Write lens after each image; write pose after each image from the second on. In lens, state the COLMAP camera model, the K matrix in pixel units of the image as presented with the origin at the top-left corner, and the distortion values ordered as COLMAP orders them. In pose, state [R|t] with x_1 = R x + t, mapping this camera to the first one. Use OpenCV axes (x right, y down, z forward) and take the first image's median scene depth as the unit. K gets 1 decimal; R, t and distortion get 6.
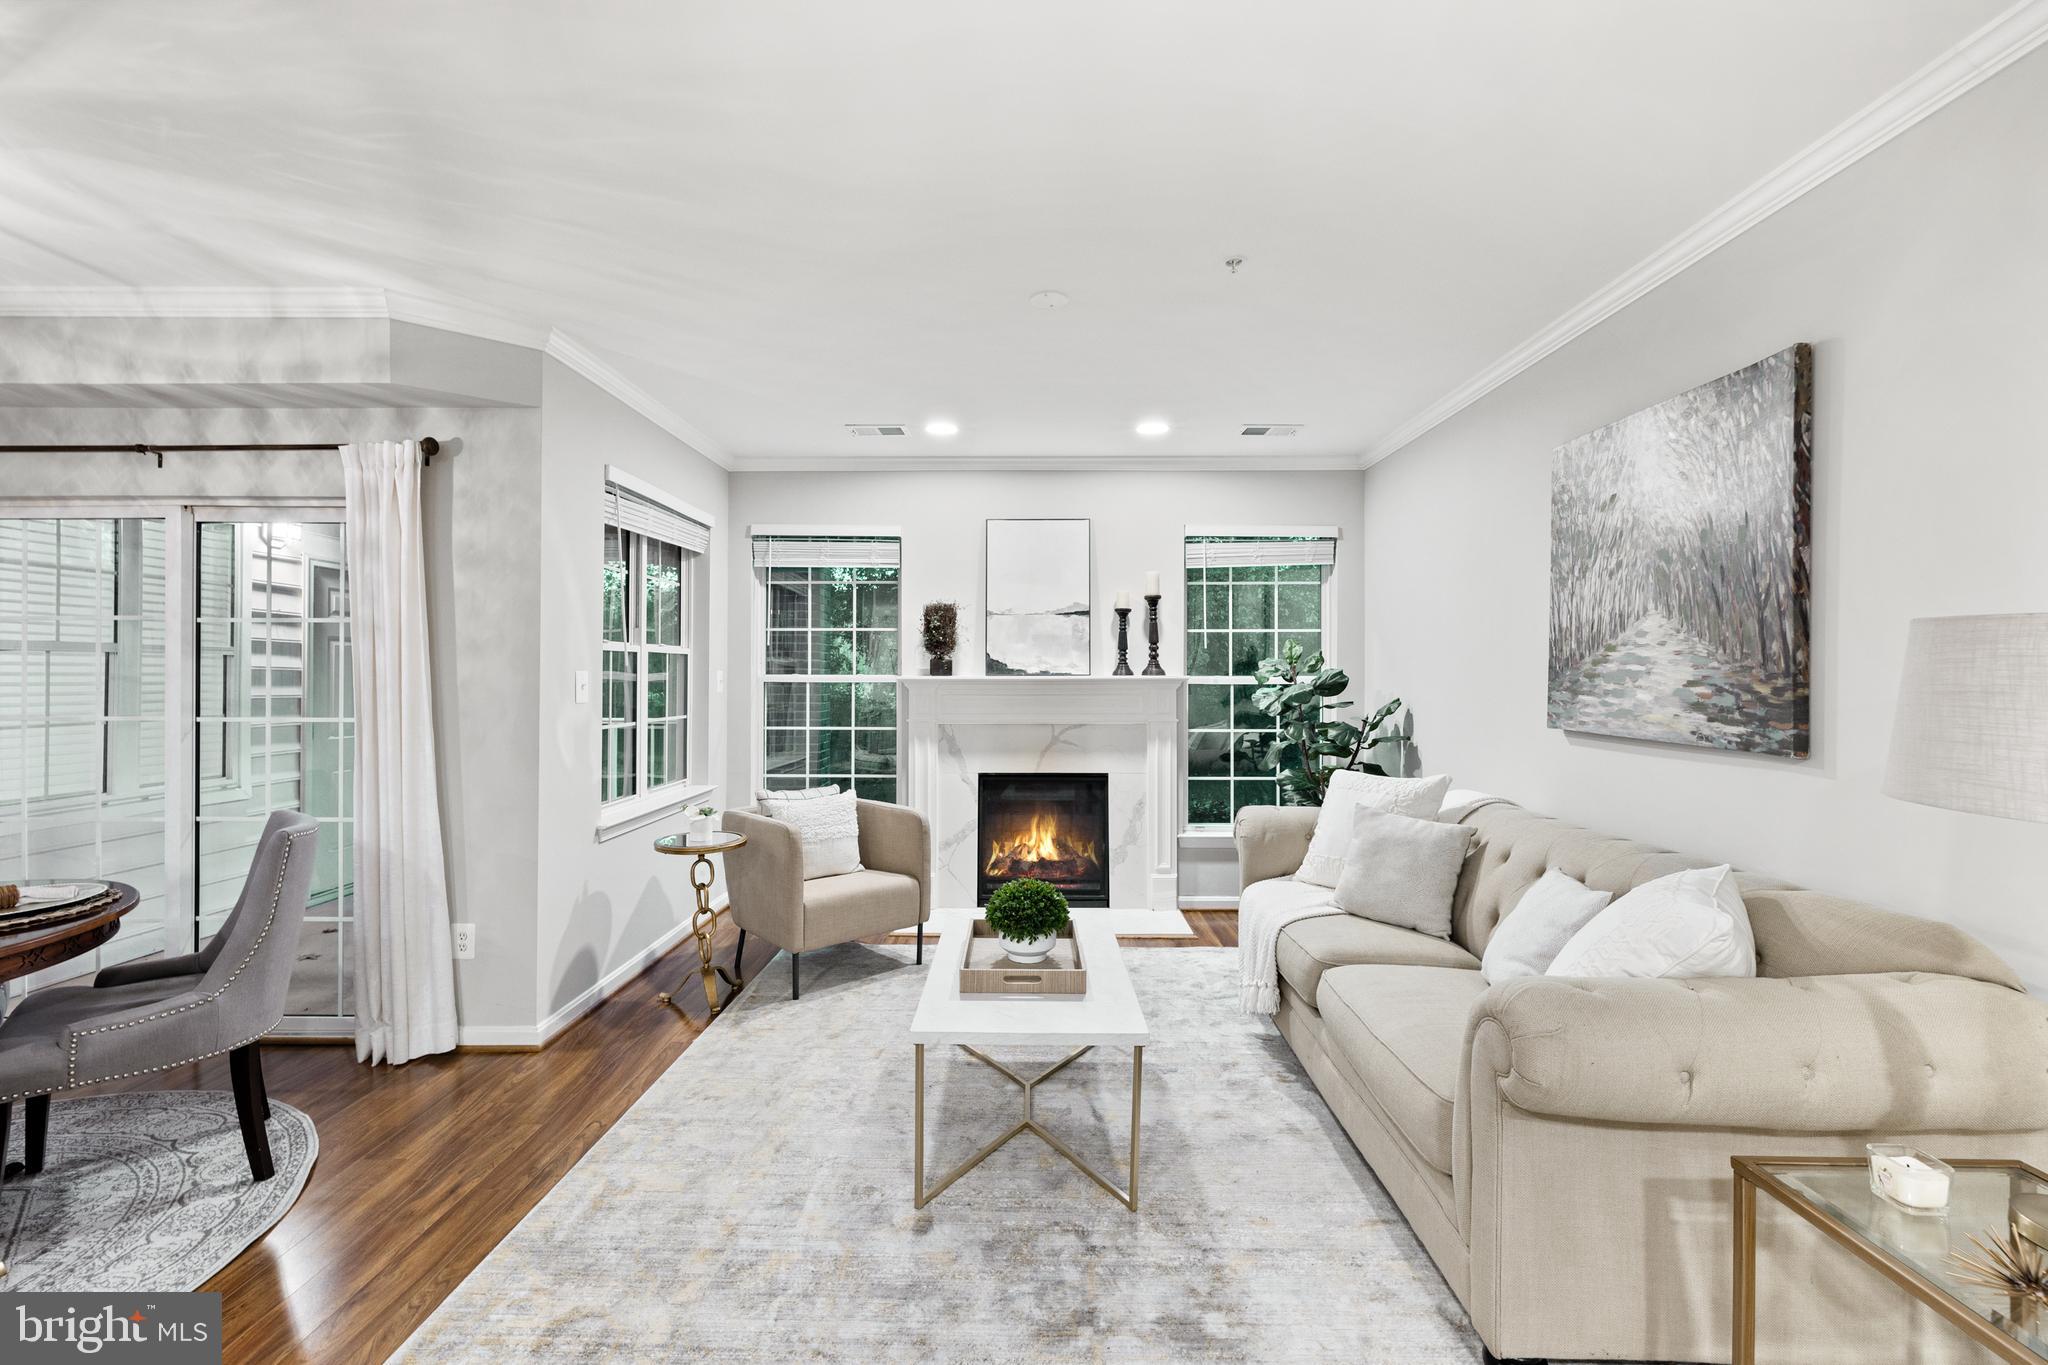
lens RADIAL K [[861.0, 0, 1023.9], [0, 861.0, 672.5], [0, 0, 1]] dist [0.000784, -0.000332]
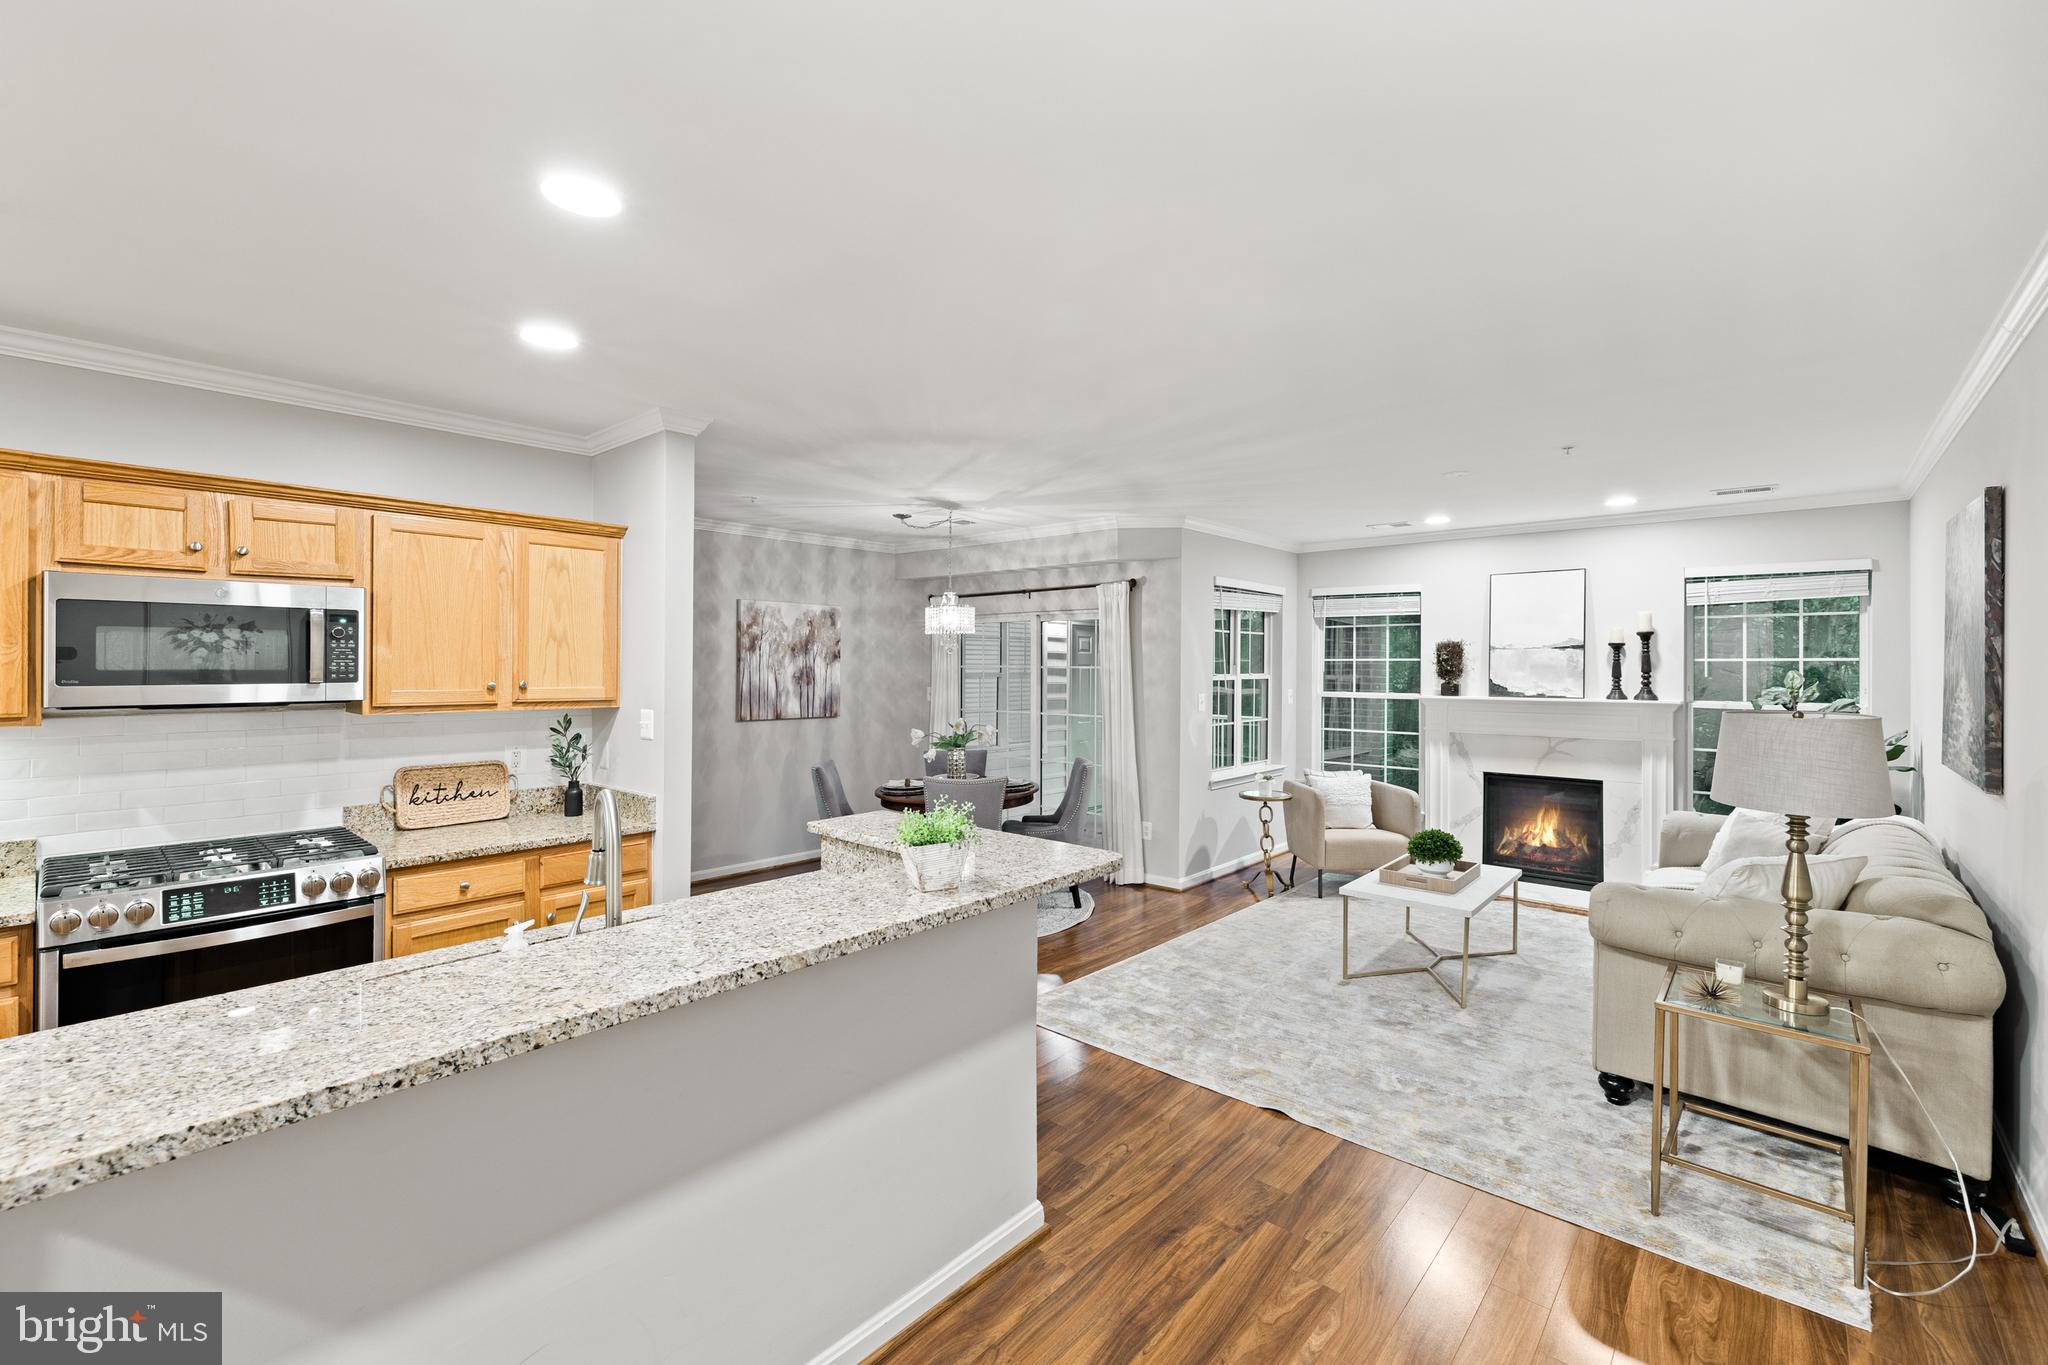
lens RADIAL K [[861.0, 0, 1024.9], [0, 861.0, 667.7], [0, 0, 1]] dist [0.000784, -0.000332]
pose [[0.760653, 0.002360, -0.649155, 0.416430], [-0.000687, 0.999996, 0.002831, -0.067418], [0.649159, -0.001708, 0.760651, -0.679516]]
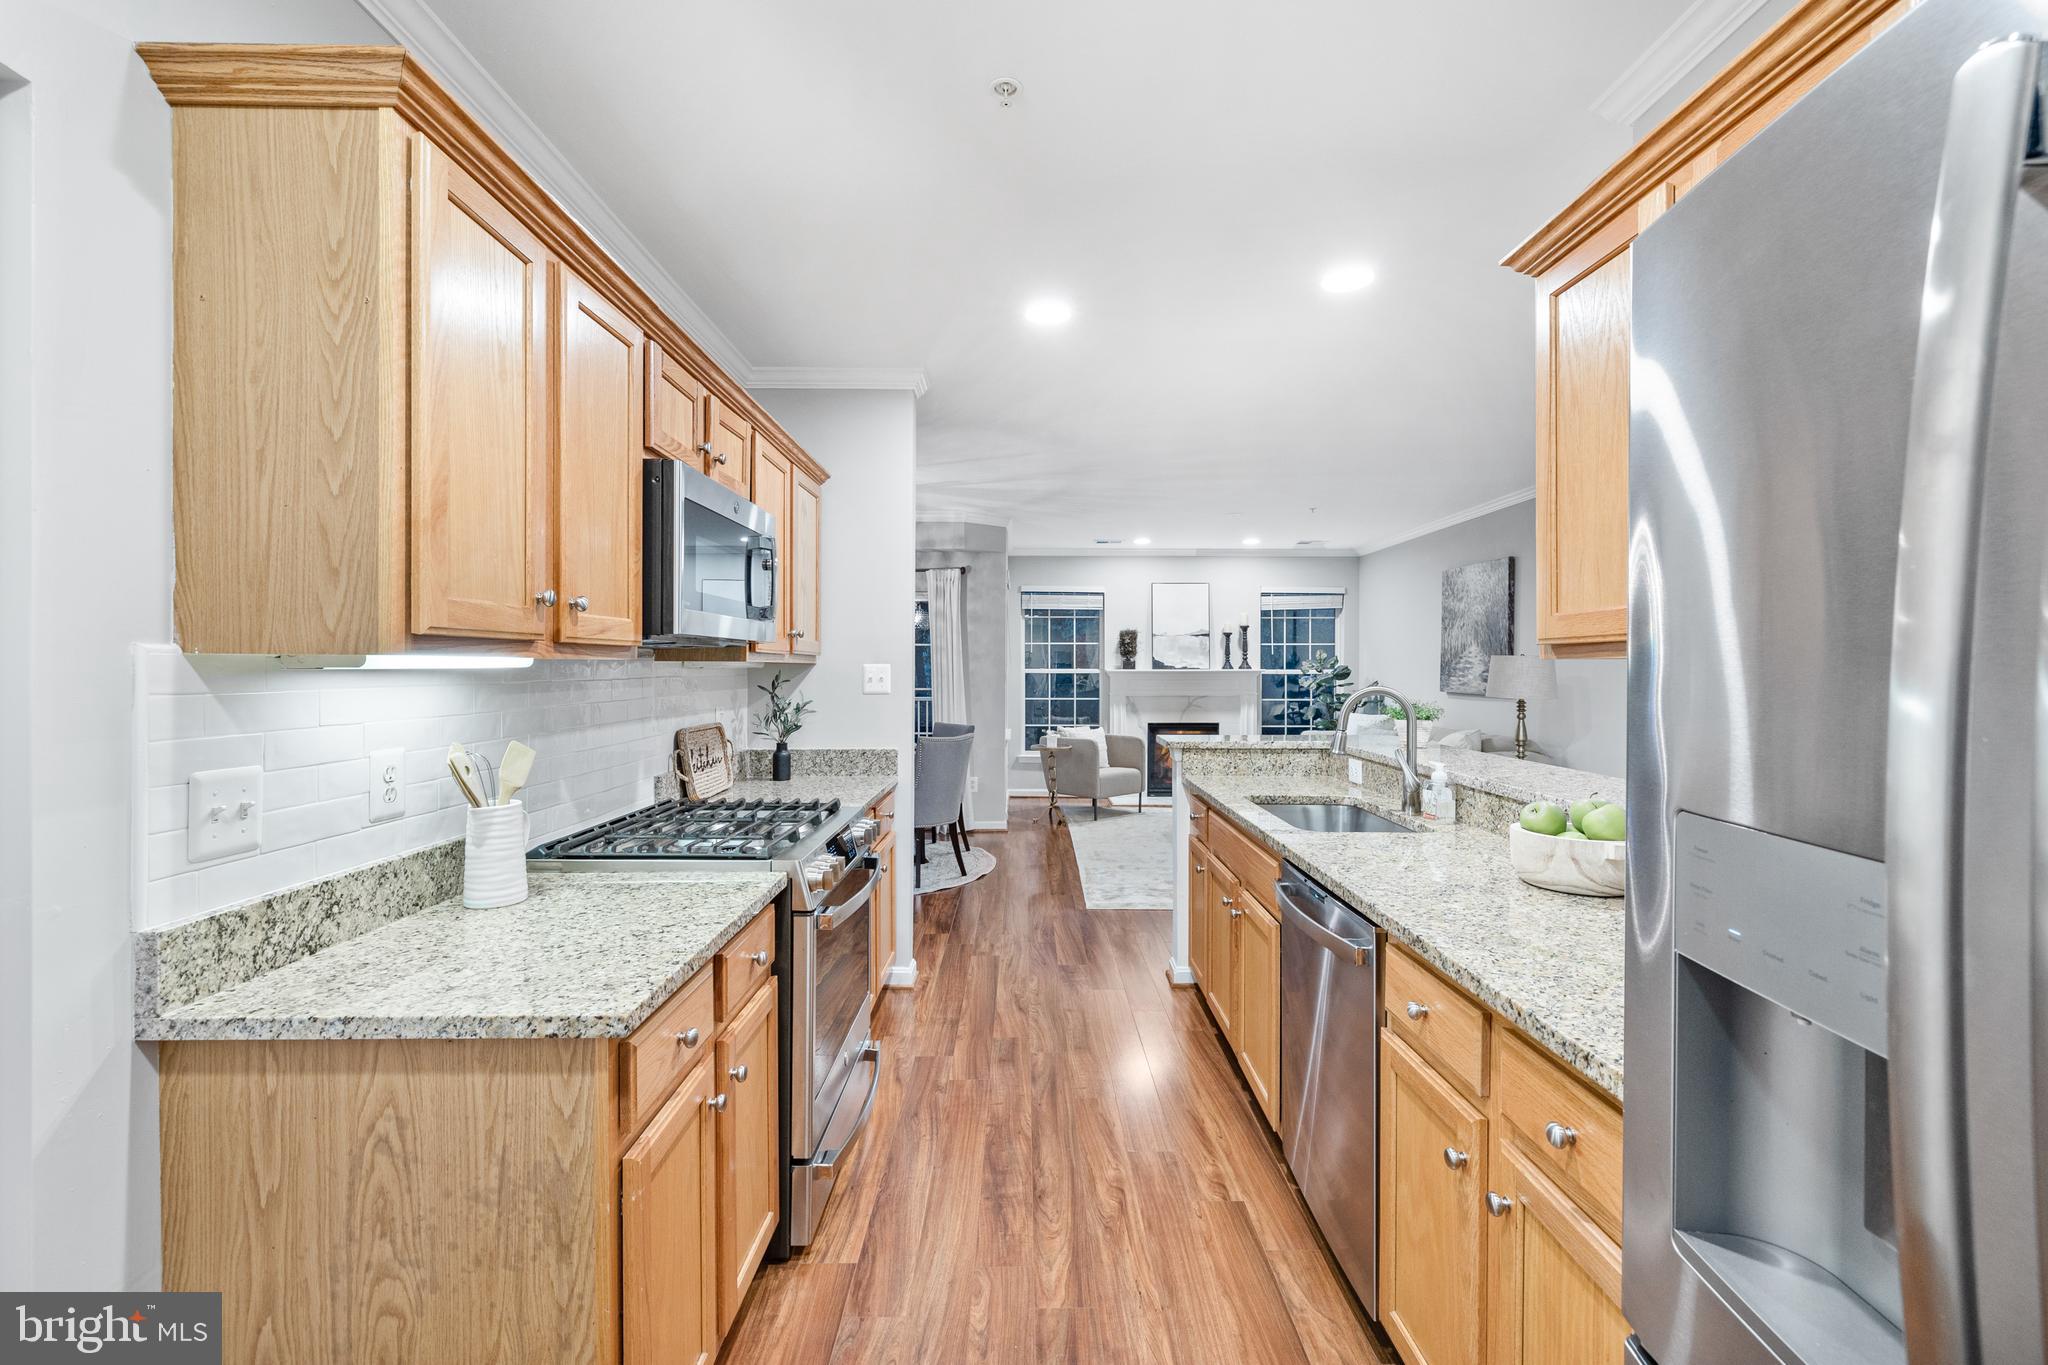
lens RADIAL K [[861.0, 0, 1026.4], [0, 861.0, 676.3], [0, 0, 1]] dist [0.000784, -0.000332]
pose [[0.999793, -0.001103, 0.020307, -0.548026], [0.000878, 0.999938, 0.011113, -0.003372], [-0.020318, -0.011092, 0.999732, -1.284922]]
